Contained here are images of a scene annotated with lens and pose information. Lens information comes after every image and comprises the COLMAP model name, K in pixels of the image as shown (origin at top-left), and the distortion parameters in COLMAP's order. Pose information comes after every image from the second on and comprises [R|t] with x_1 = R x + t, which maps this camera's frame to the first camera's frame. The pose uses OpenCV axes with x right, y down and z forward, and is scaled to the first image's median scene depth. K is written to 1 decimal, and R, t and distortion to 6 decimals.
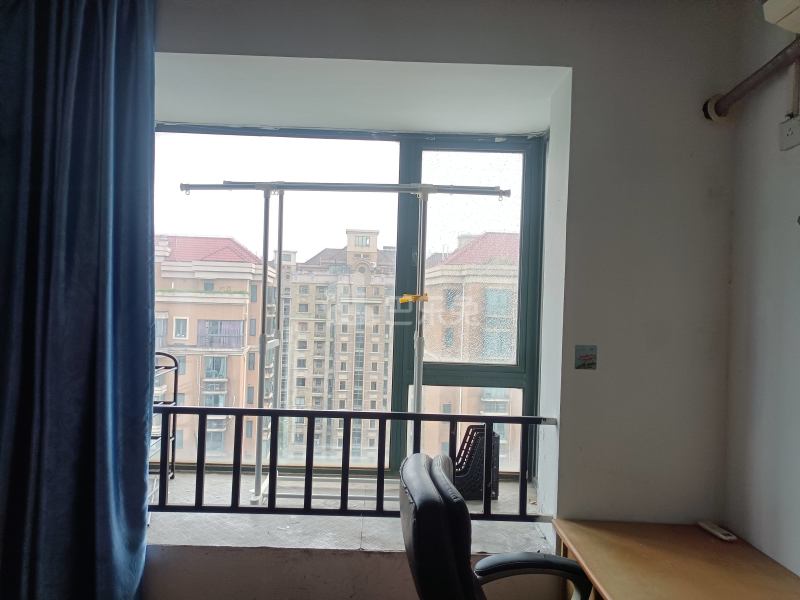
lens RADIAL K [[578.6, 0, 397.0], [0, 578.6, 300.2], [0, 0, 1]] dist [0.026440, -0.048579]
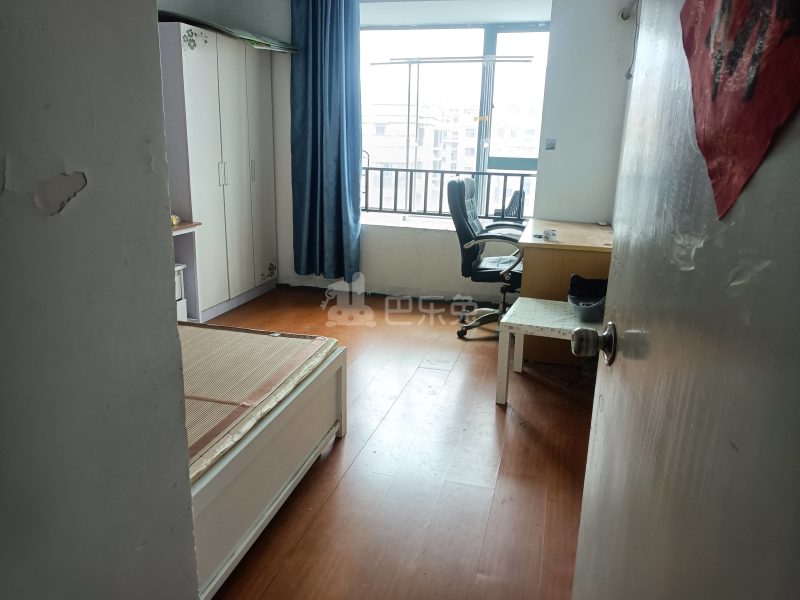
lens RADIAL K [[578.6, 0, 397.0], [0, 578.6, 300.2], [0, 0, 1]] dist [0.026440, -0.048579]
pose [[0.959536, 0.069888, -0.272777, 0.383956], [0.002826, 0.966271, 0.257510, 0.095996], [0.281573, -0.247861, 0.926974, -1.231195]]
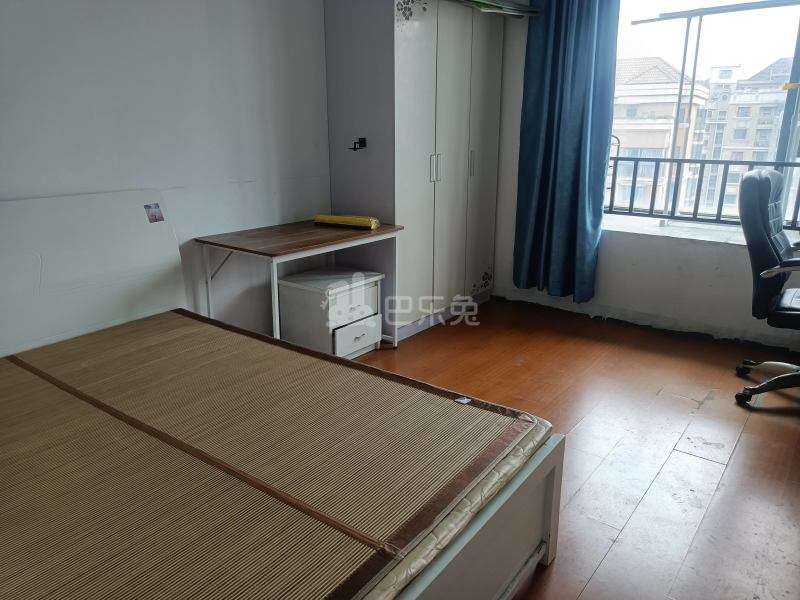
lens RADIAL K [[578.6, 0, 397.0], [0, 578.6, 300.2], [0, 0, 1]] dist [0.026440, -0.048579]
pose [[0.777311, 0.147499, -0.611581, 0.241607], [0.030022, 0.962323, 0.270247, 0.098841], [0.628399, -0.228427, 0.743596, -0.863720]]
